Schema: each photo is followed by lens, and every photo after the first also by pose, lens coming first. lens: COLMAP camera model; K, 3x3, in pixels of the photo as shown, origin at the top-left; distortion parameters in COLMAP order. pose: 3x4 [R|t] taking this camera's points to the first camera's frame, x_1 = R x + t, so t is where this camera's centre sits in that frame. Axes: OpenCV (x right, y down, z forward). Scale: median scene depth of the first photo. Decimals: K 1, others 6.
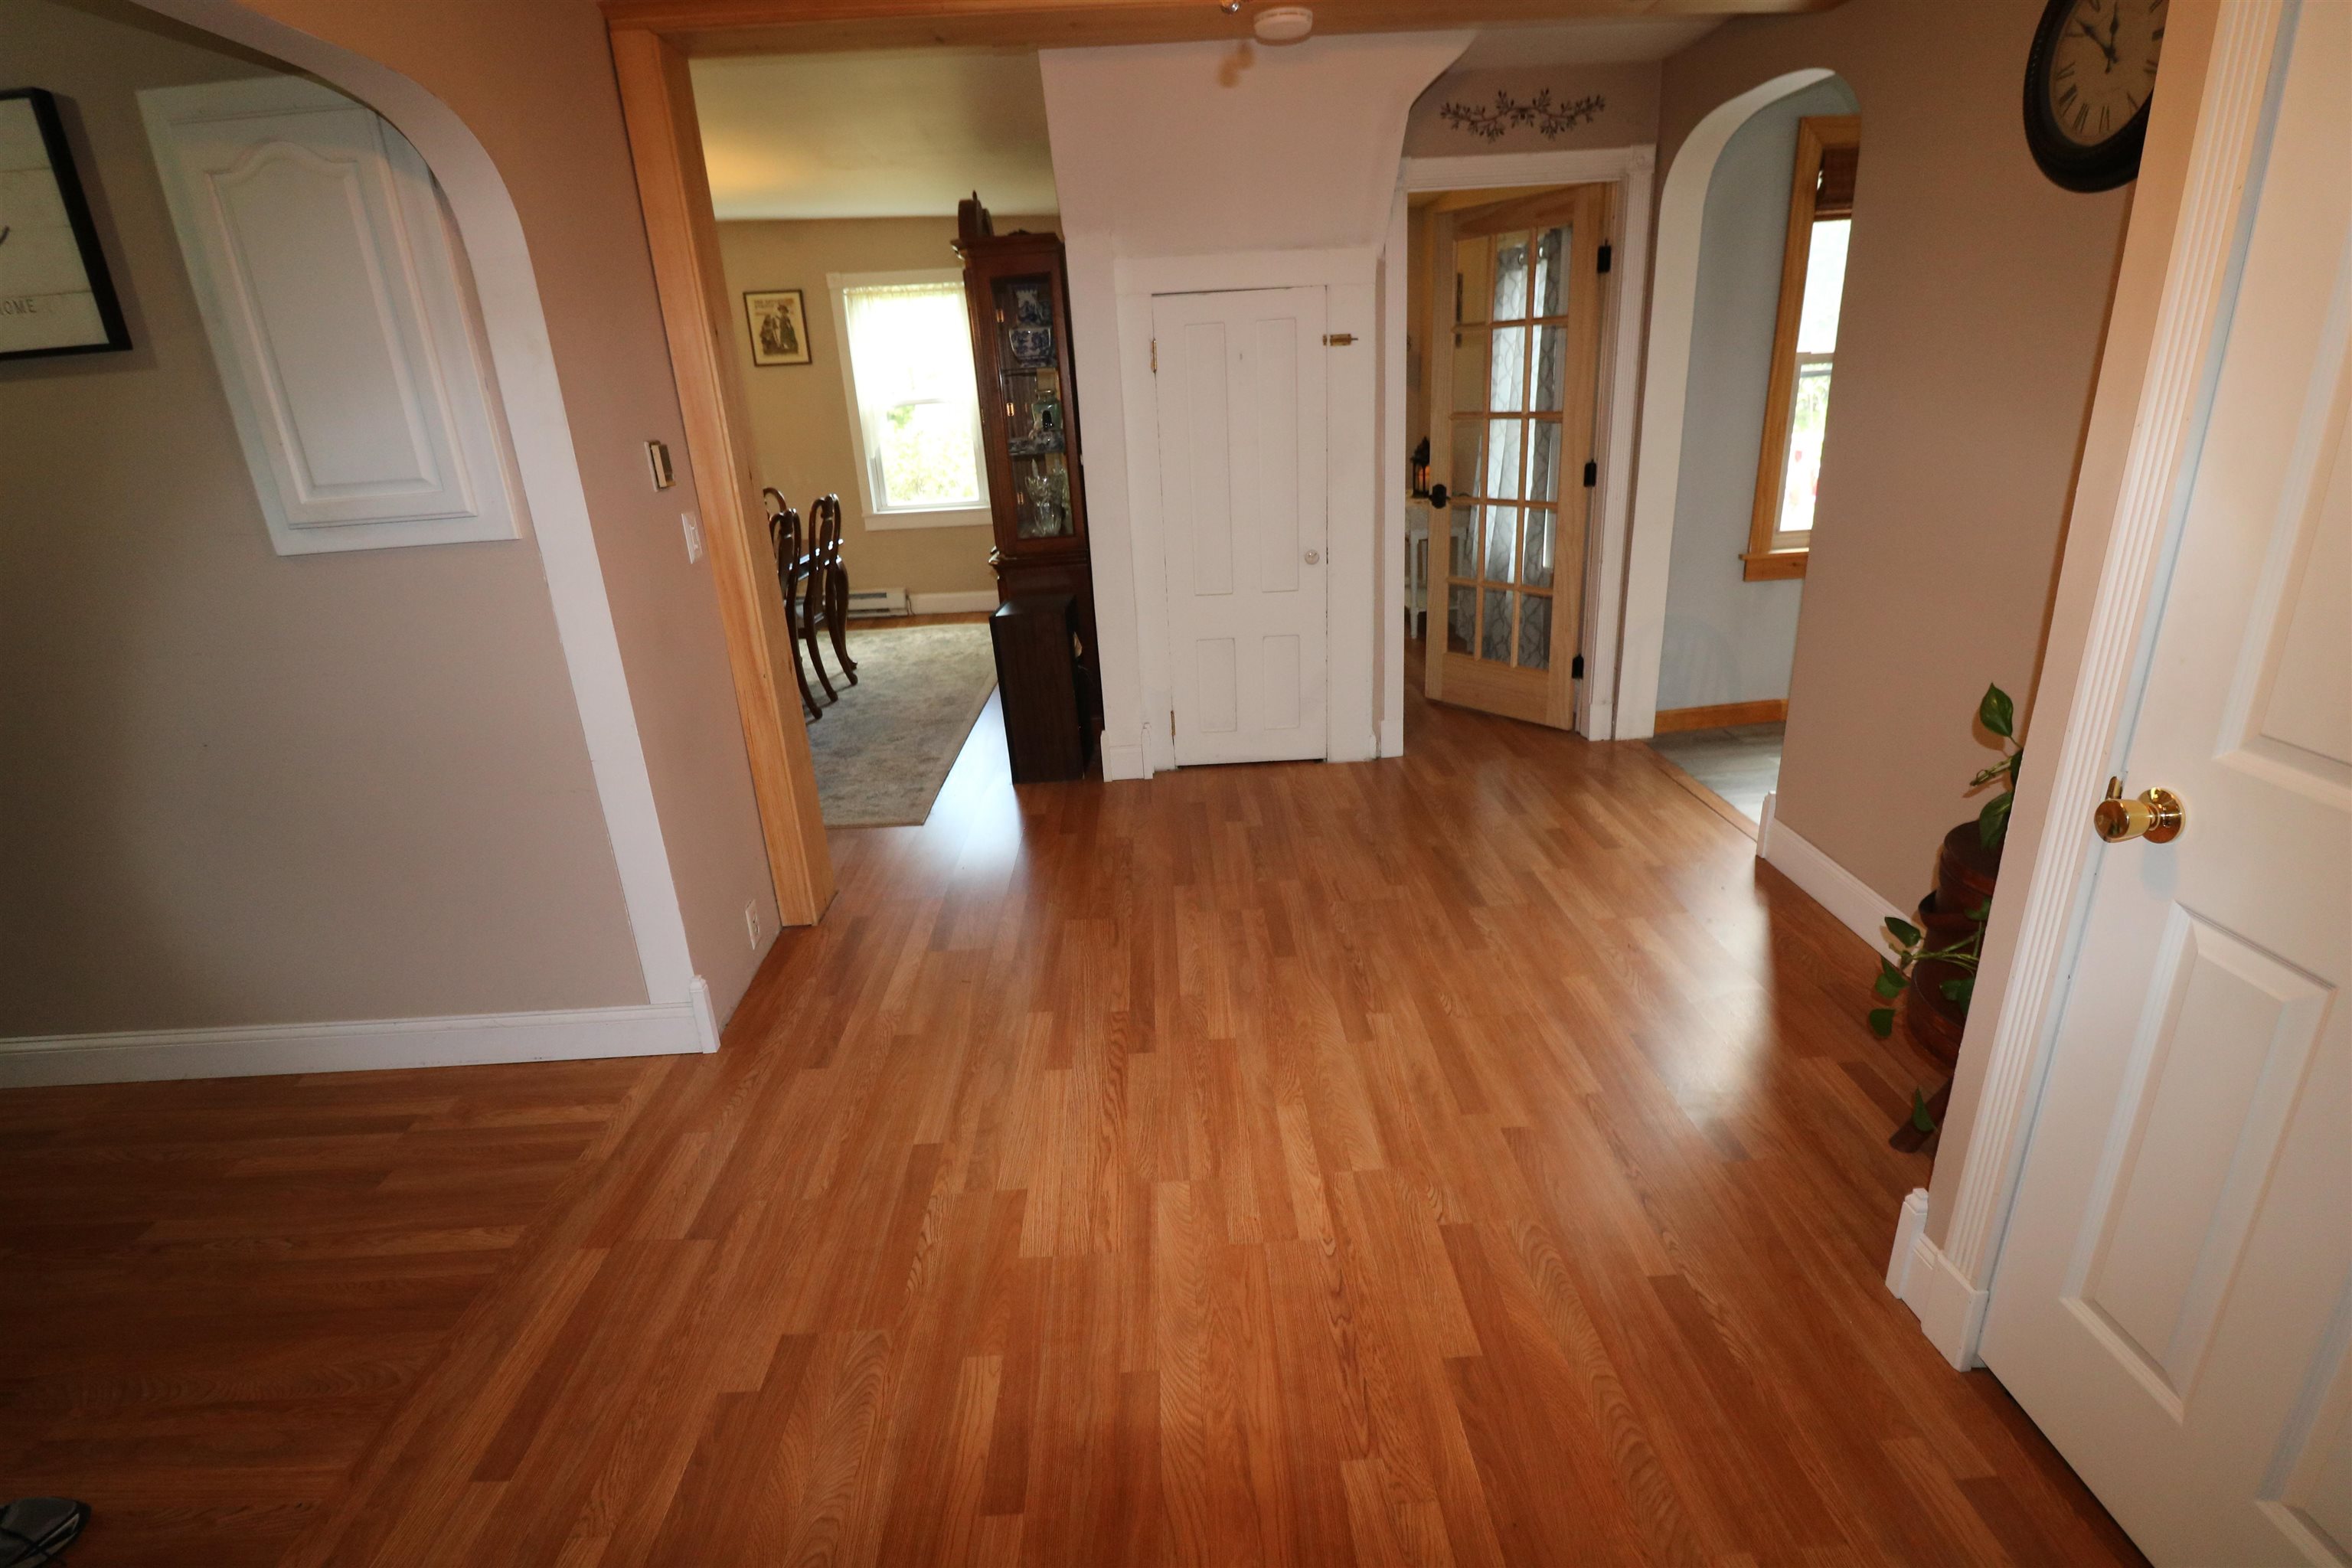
lens RADIAL K [[1083.5, 0, 1178.9], [0, 1083.5, 758.7], [0, 0, 1]] dist [0.001274, -0.014578]
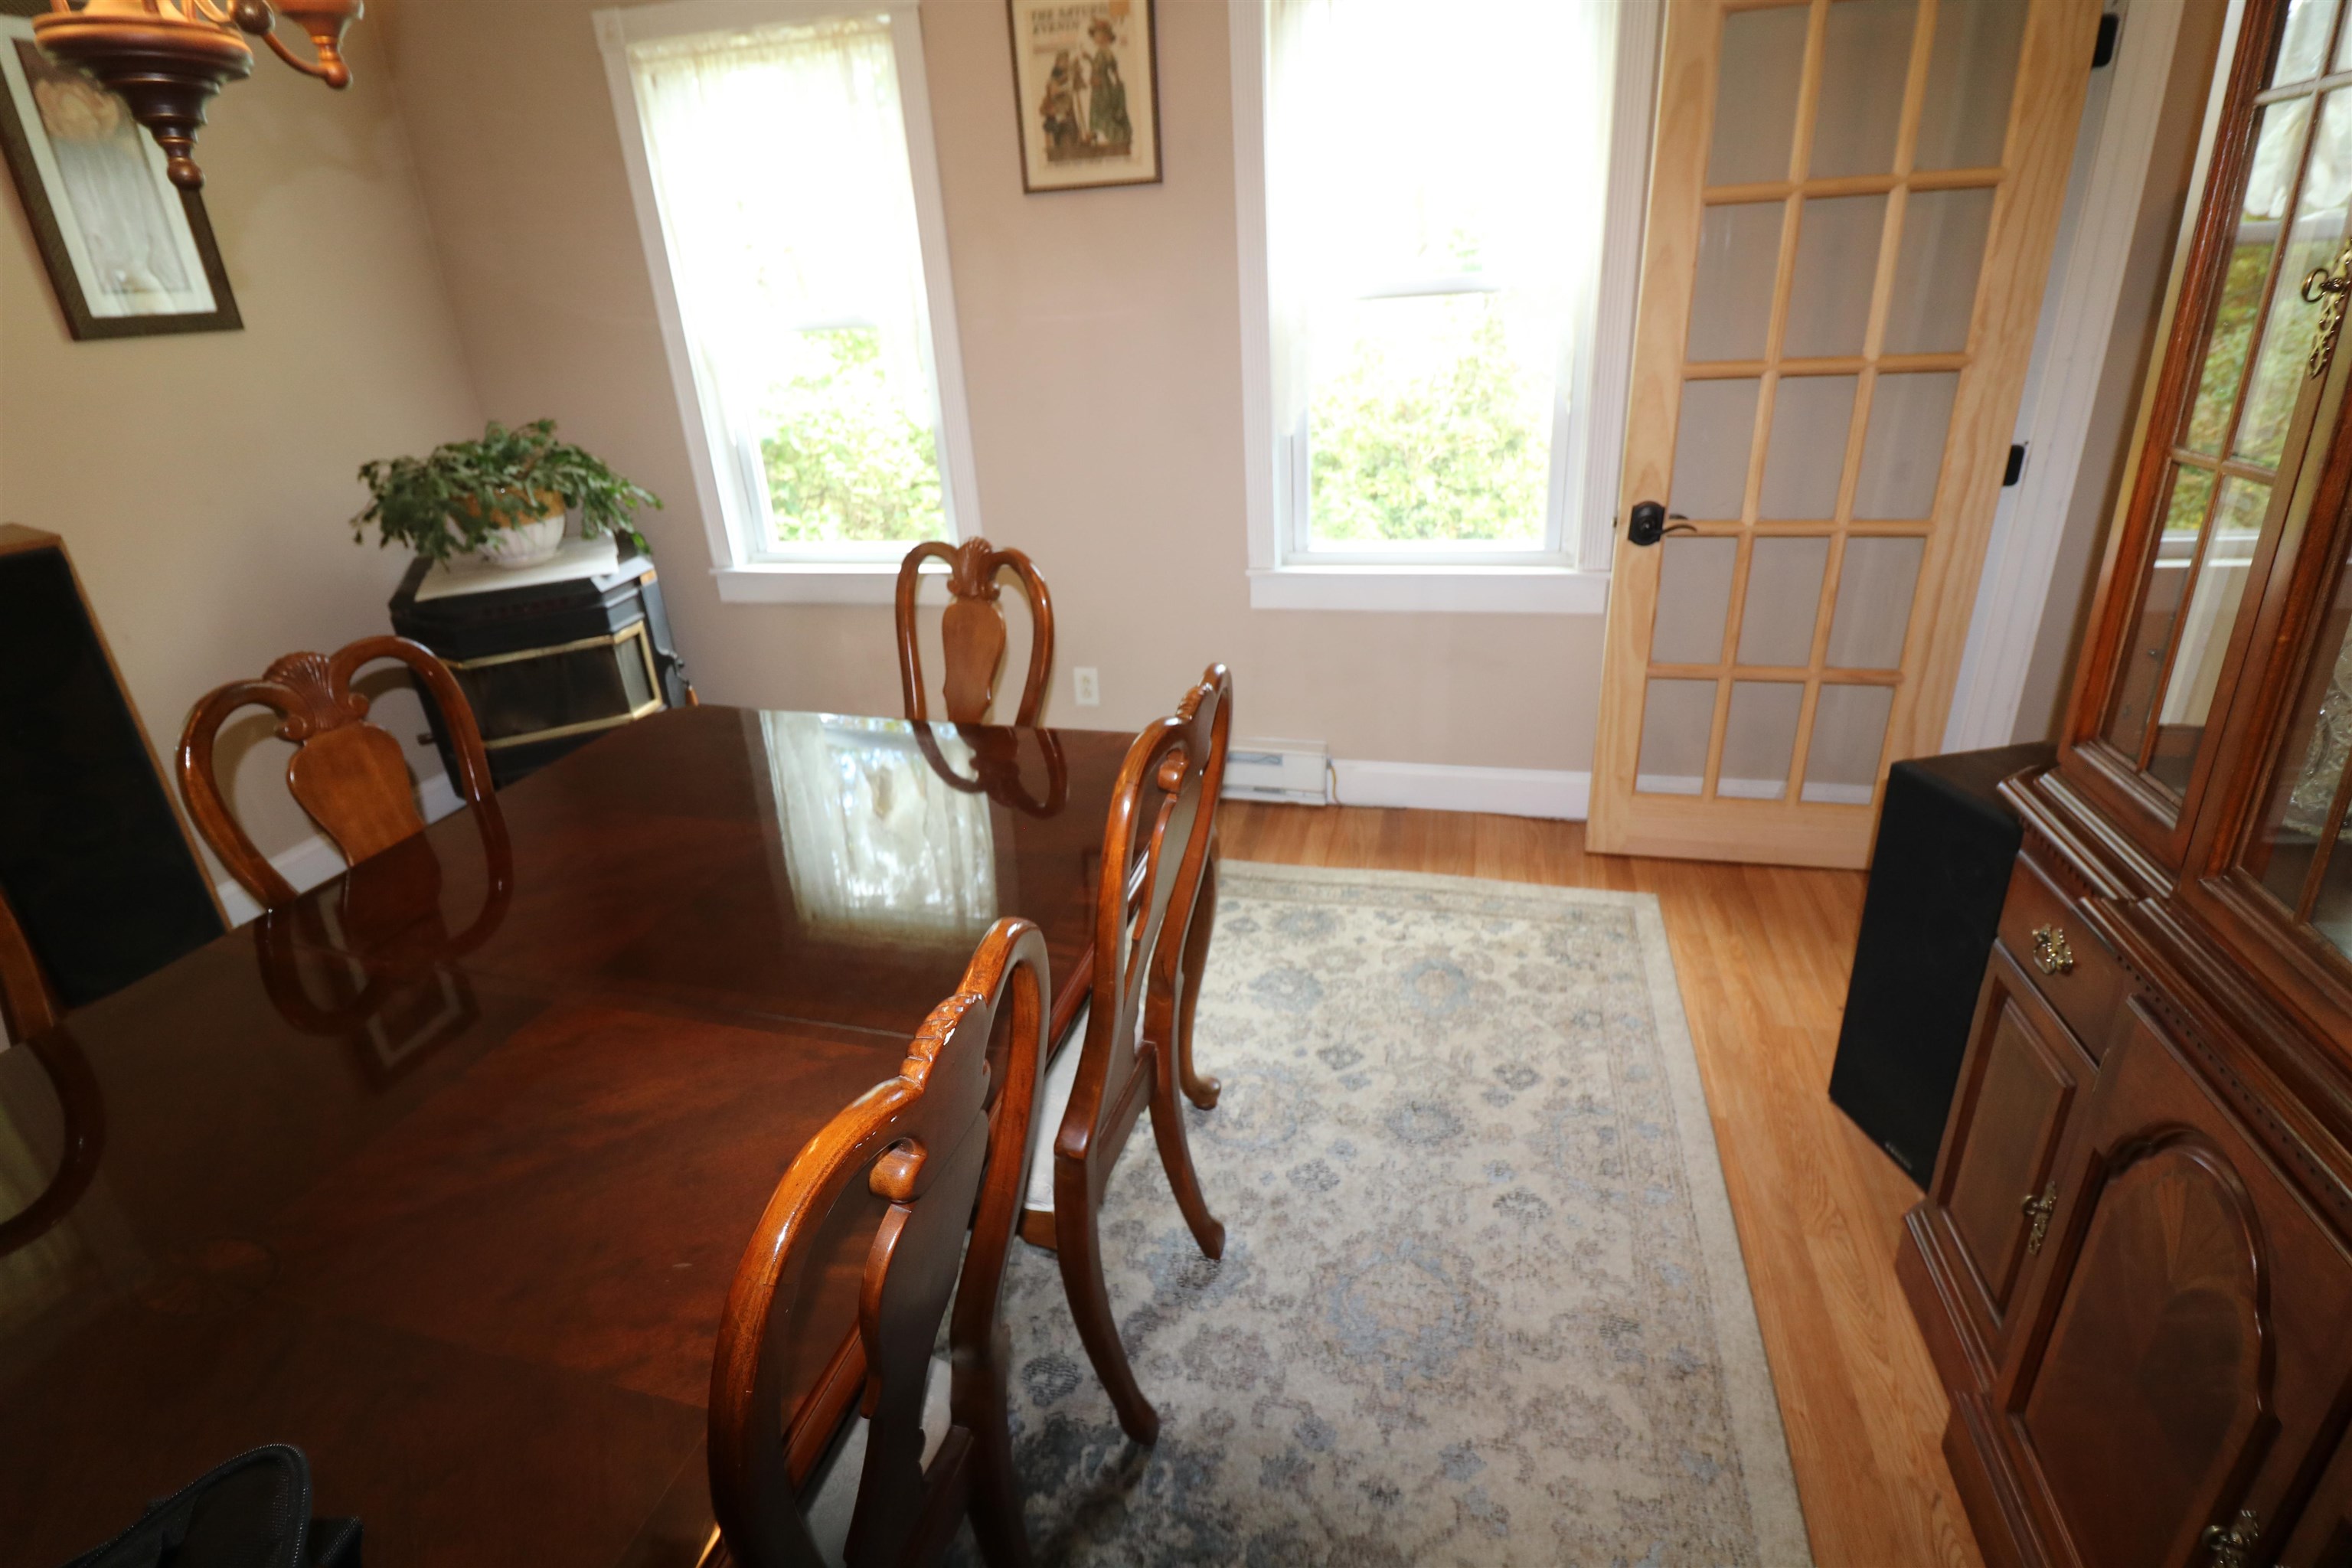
lens RADIAL K [[1109.5, 0, 1177.8], [0, 1109.5, 767.8], [0, 0, 1]] dist [0.003013, -0.014009]
pose [[0.959015, 0.106552, -0.262557, -0.612678], [-0.087582, 0.992697, 0.082960, -0.565521], [0.269479, -0.056565, 0.961344, 1.798305]]
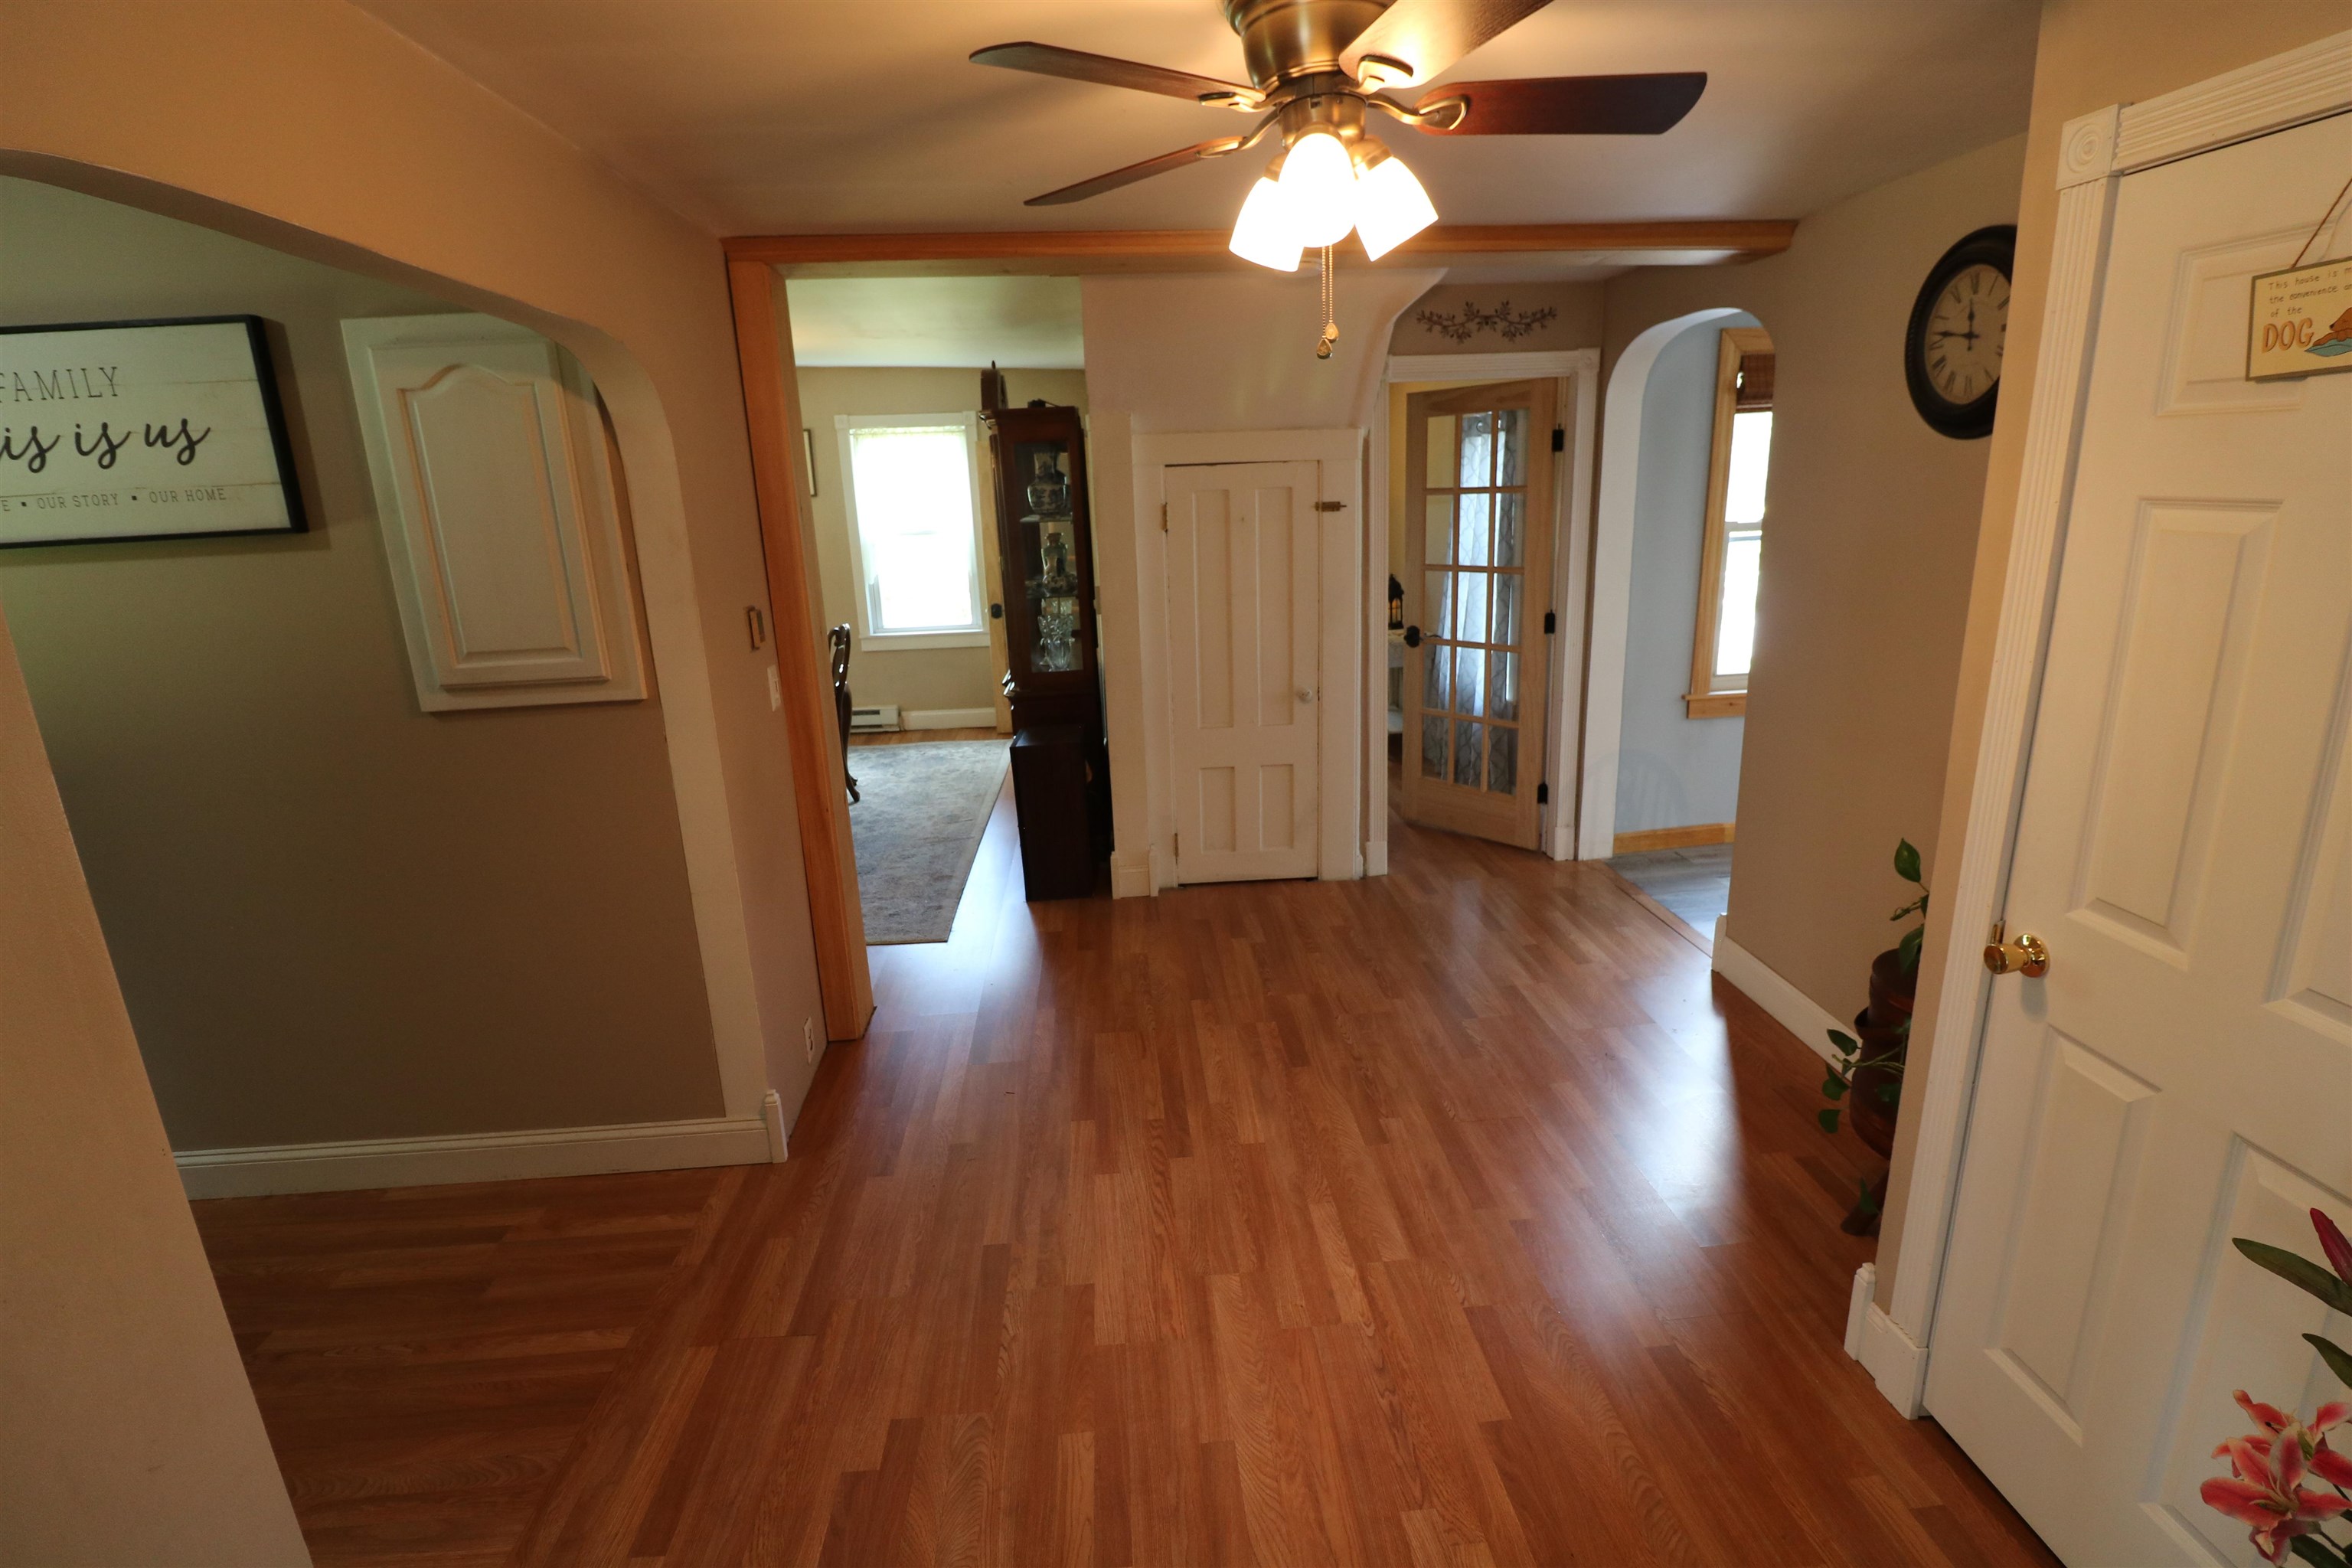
lens RADIAL K [[1081.7, 0, 1182.1], [0, 1081.7, 760.9], [0, 0, 1]] dist [0.001603, -0.015220]
pose [[0.998725, 0.004480, 0.050280, -0.098437], [0.000024, 0.996012, -0.089222, -0.035545], [-0.050479, 0.089109, 0.994742, -0.144580]]
